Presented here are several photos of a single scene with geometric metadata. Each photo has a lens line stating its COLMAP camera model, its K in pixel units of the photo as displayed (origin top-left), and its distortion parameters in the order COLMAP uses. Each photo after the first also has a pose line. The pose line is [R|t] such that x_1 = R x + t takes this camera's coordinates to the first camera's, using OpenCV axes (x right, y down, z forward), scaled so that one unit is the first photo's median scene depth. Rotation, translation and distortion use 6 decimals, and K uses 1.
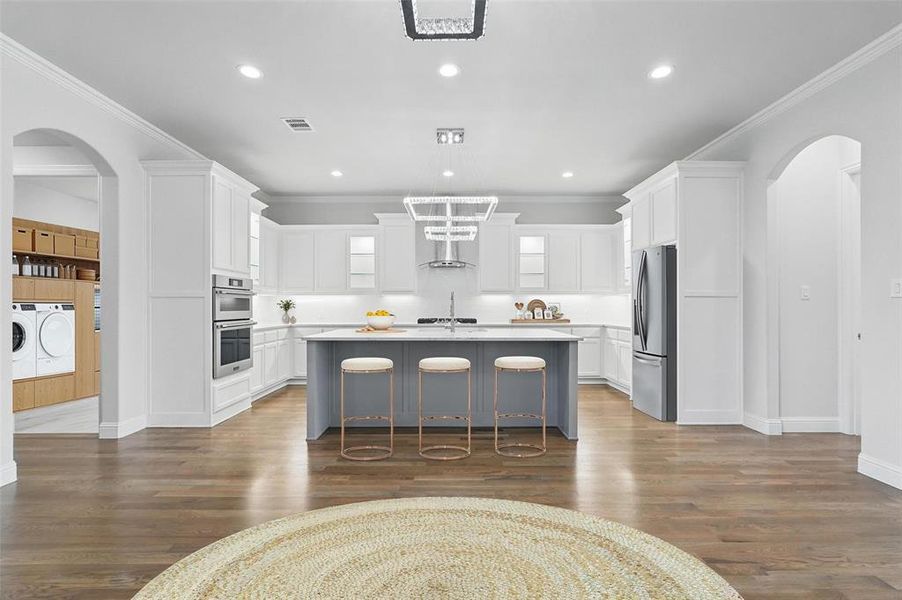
lens RADIAL K [[402.5, 0, 449.0], [0, 402.5, 301.8], [0, 0, 1]] dist [-0.004944, -0.000001]
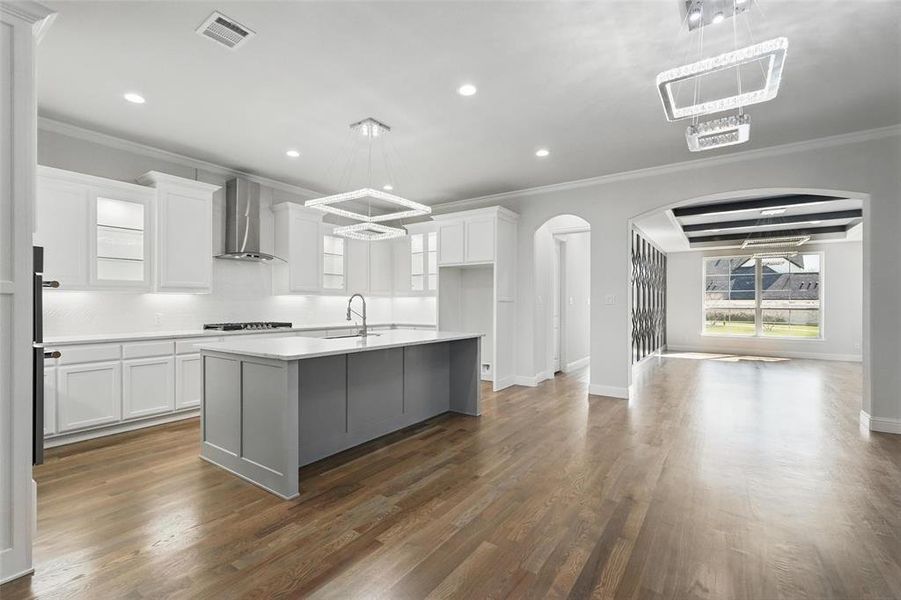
lens RADIAL K [[402.0, 0, 431.1], [0, 402.0, 306.3], [0, 0, 1]] dist [-0.004944, -0.000001]
pose [[0.586864, -0.001646, 0.809684, -0.469017], [-0.008771, 0.999926, 0.008390, -0.003290], [-0.809638, -0.012025, 0.586806, 0.231589]]
